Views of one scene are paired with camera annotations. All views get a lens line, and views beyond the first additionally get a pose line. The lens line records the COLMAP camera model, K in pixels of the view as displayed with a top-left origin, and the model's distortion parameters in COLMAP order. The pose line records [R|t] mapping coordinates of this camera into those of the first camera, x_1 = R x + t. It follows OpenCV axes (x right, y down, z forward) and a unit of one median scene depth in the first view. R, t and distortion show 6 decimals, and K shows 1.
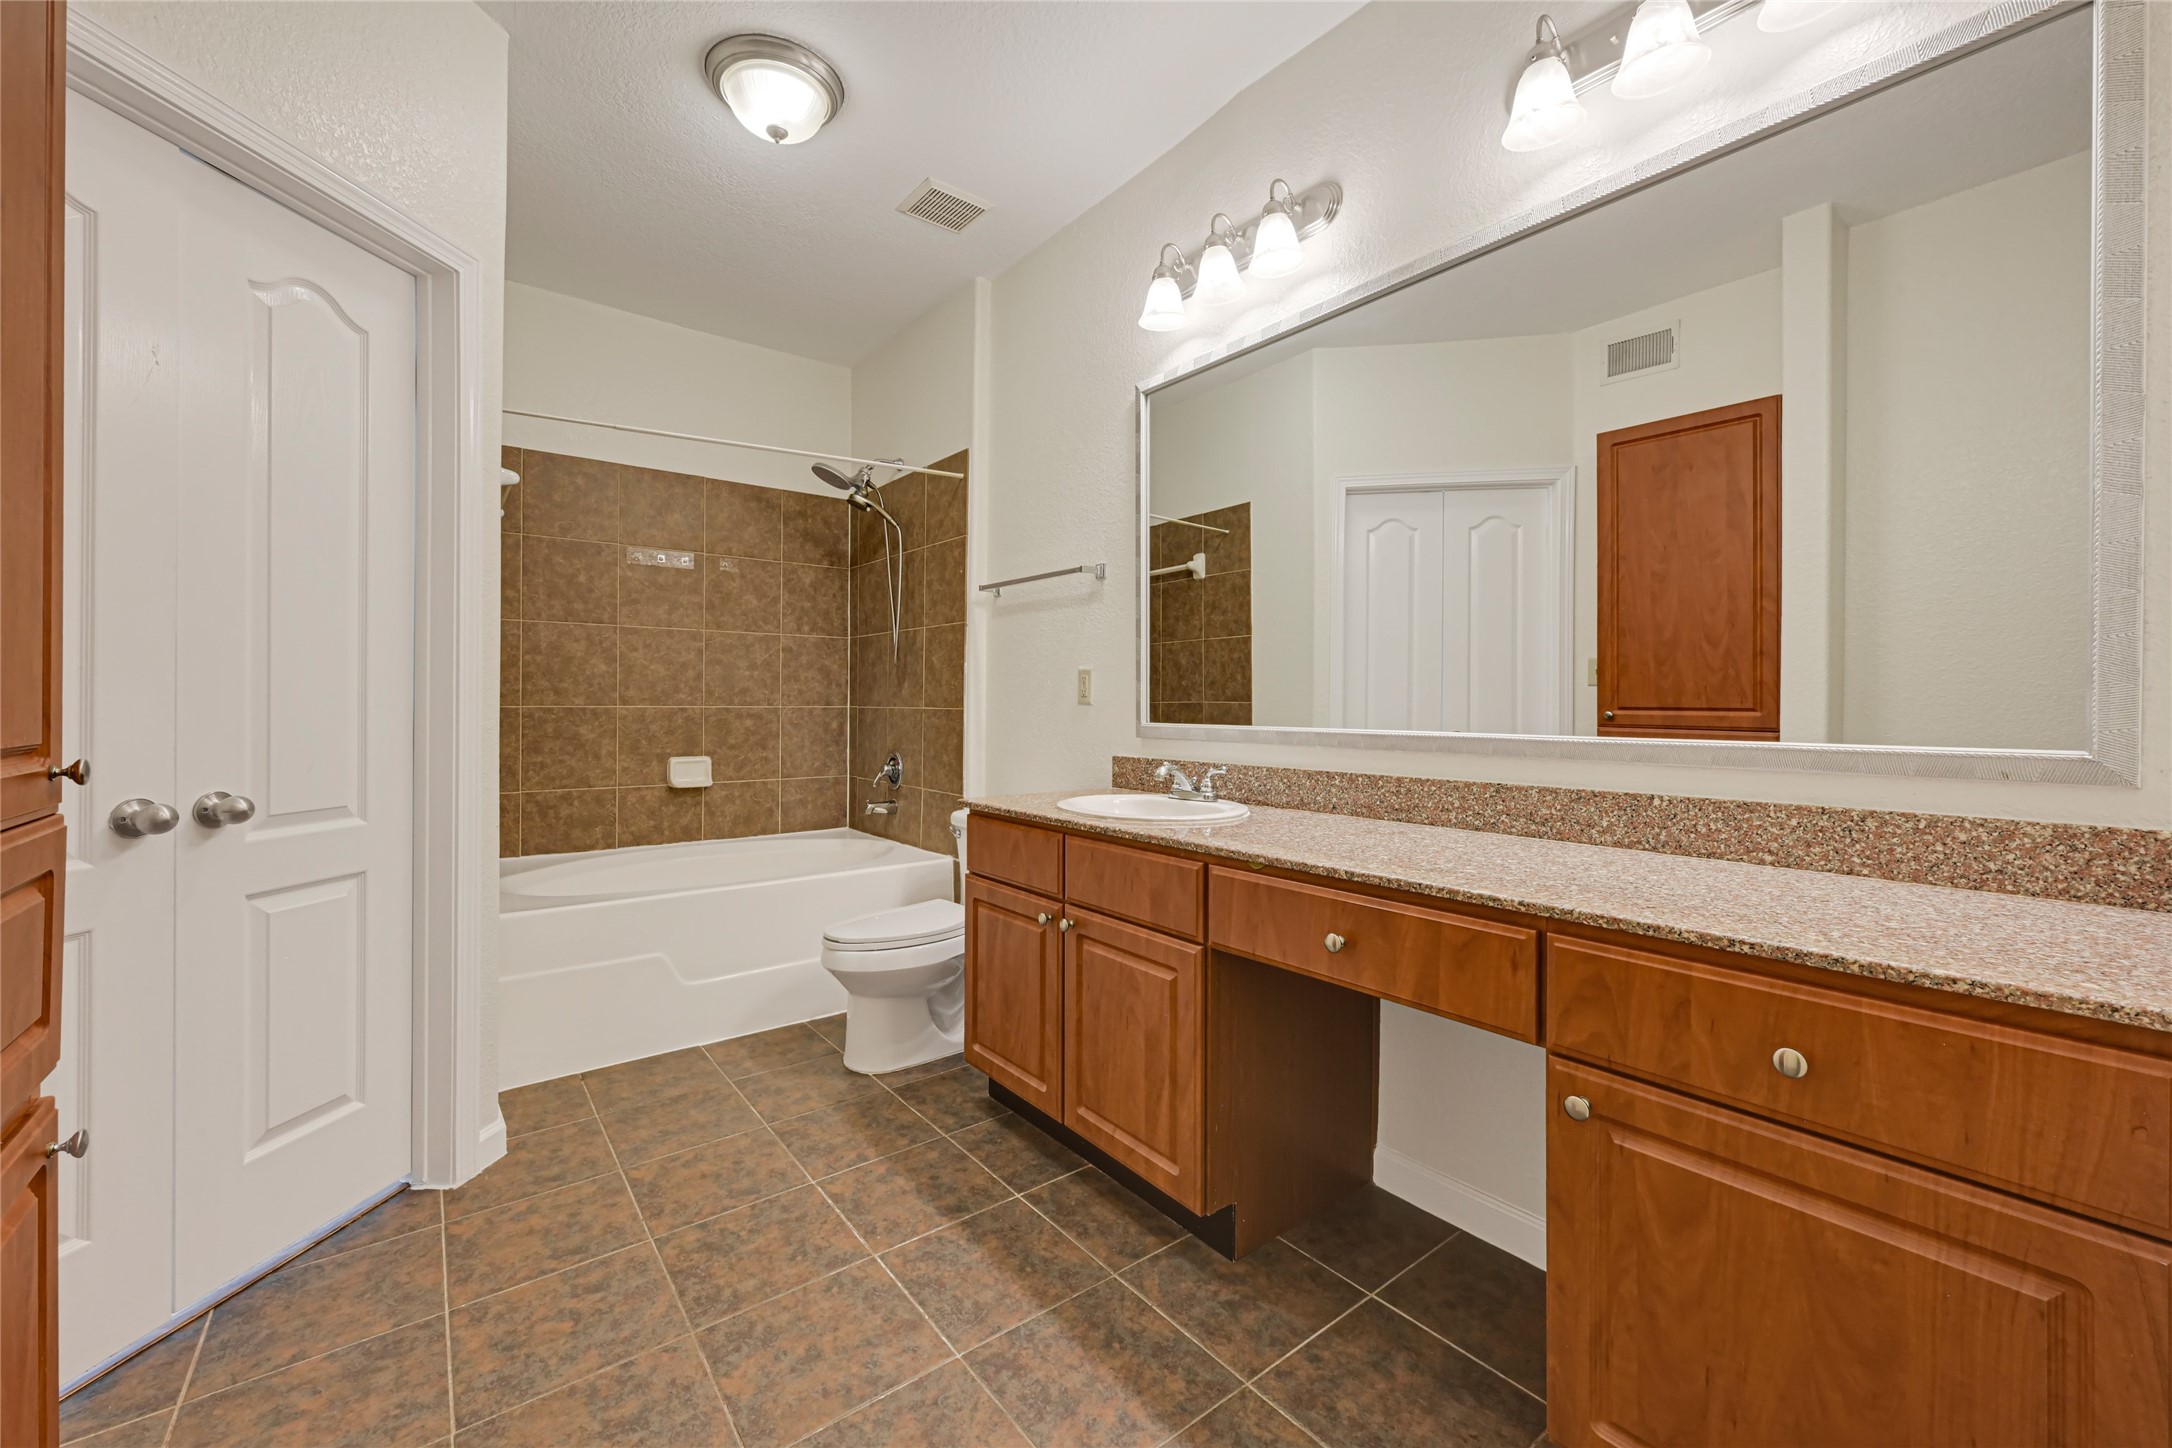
lens RADIAL K [[881.6, 0, 1090.4], [0, 881.6, 700.9], [0, 0, 1]] dist [-0.003509, -0.000956]
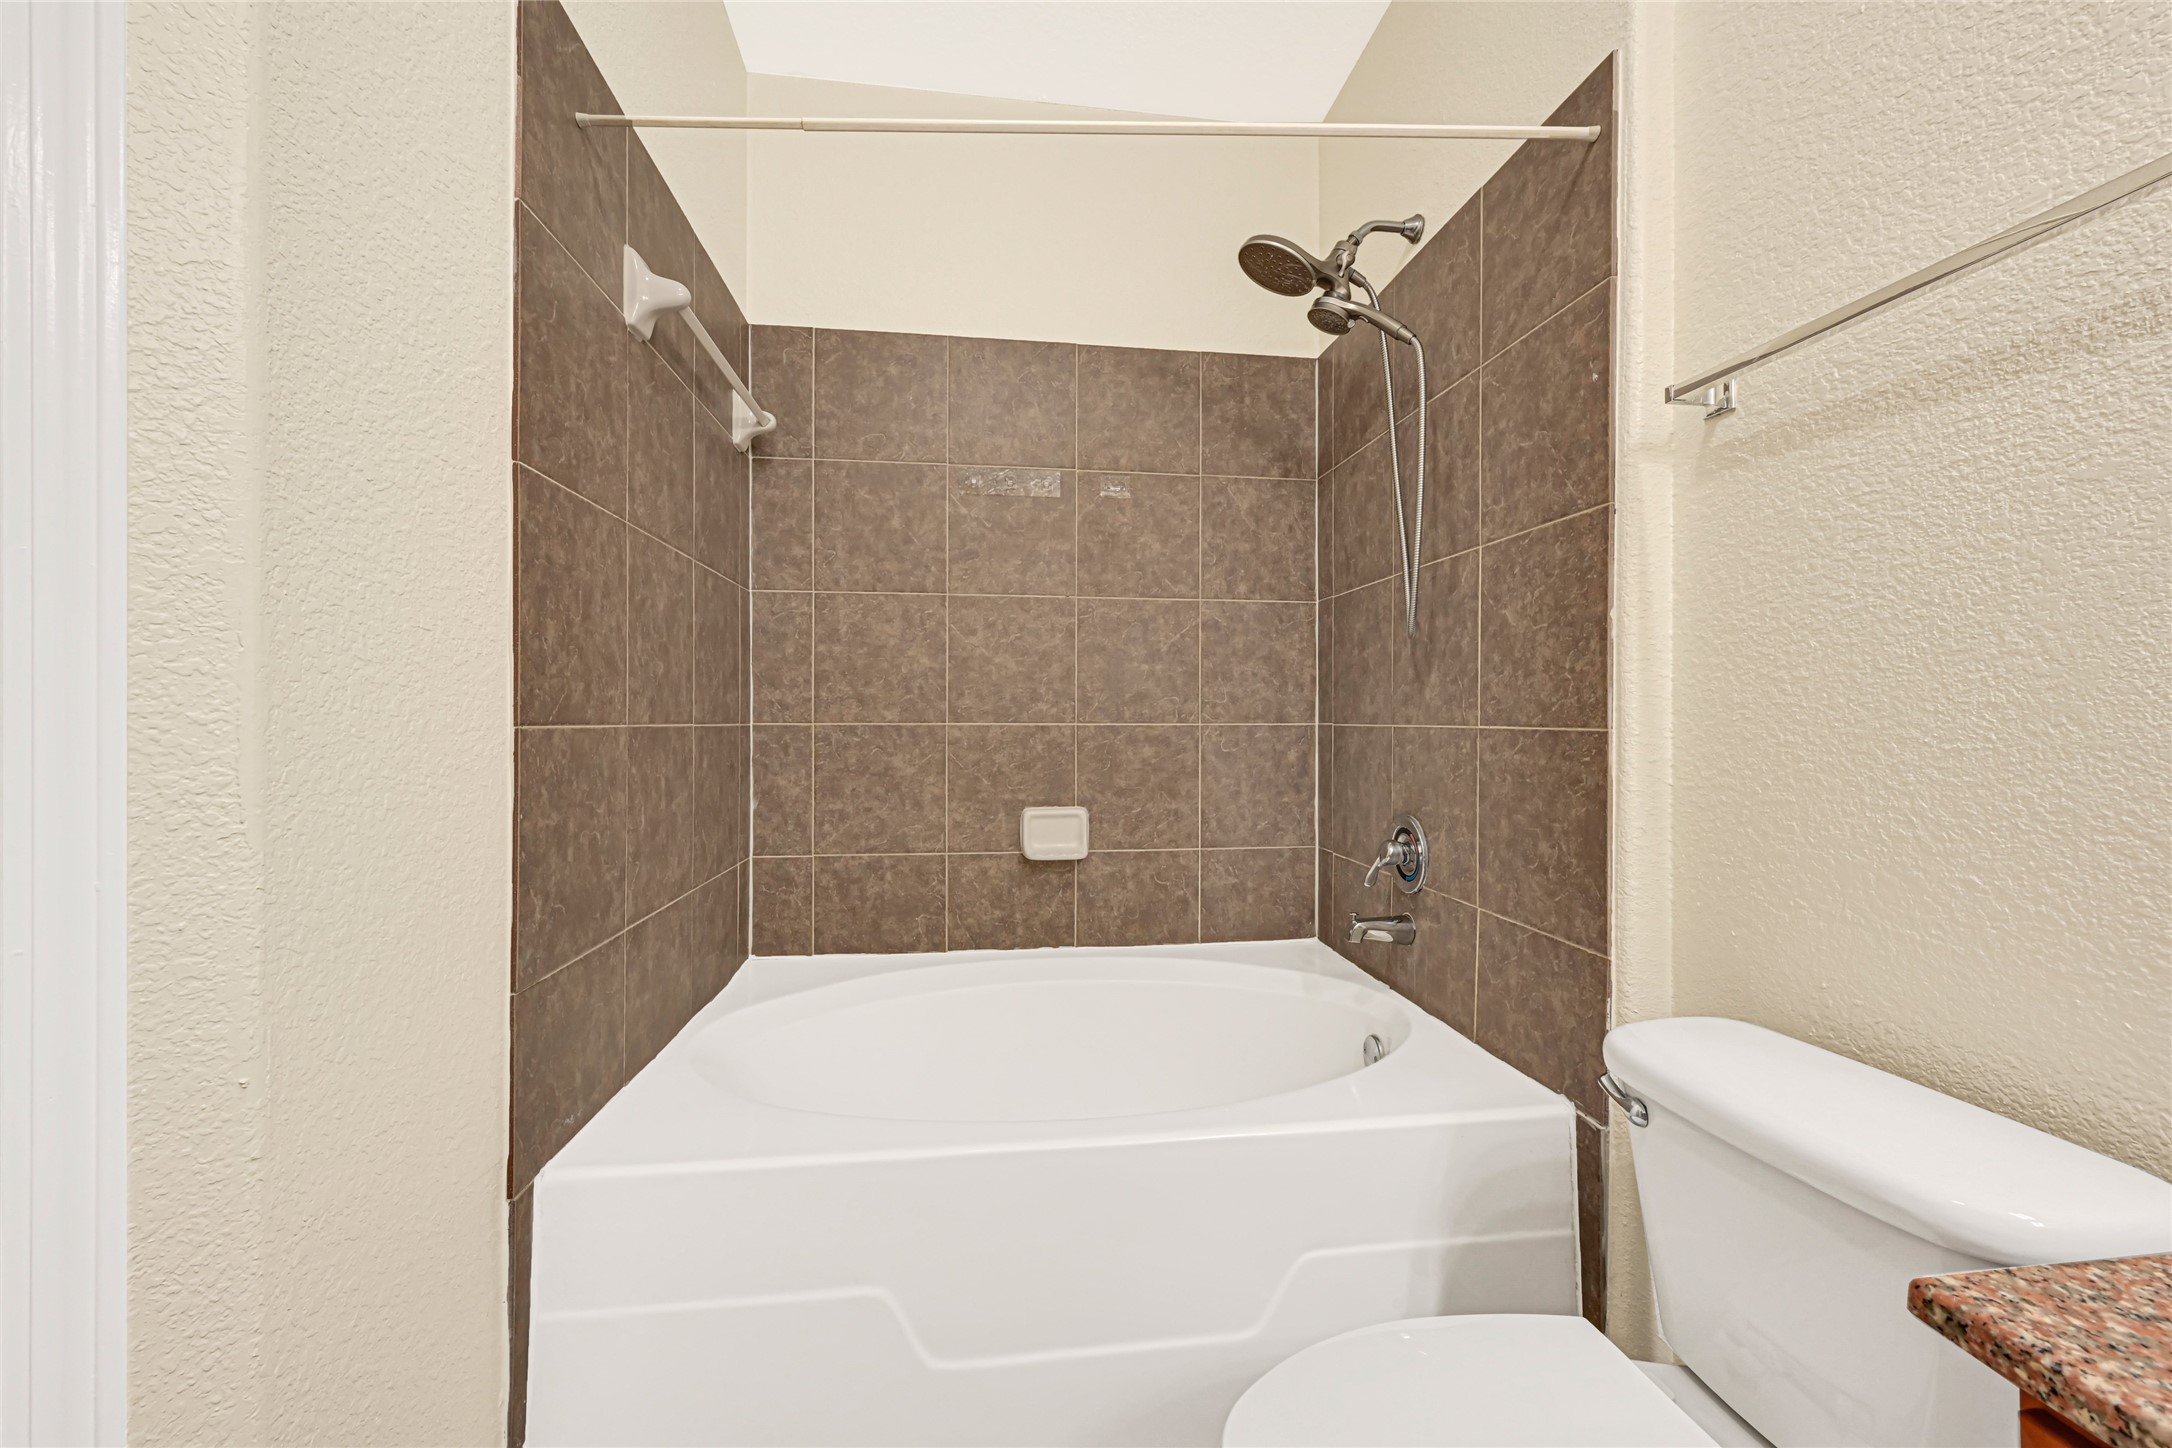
lens RADIAL K [[881.6, 0, 1094.6], [0, 881.6, 714.1], [0, 0, 1]] dist [-0.003509, -0.000956]
pose [[0.865589, -0.006135, -0.500718, -0.129757], [0.003619, 0.999975, -0.005995, 0.003268], [0.500742, 0.003377, 0.865590, 0.497047]]
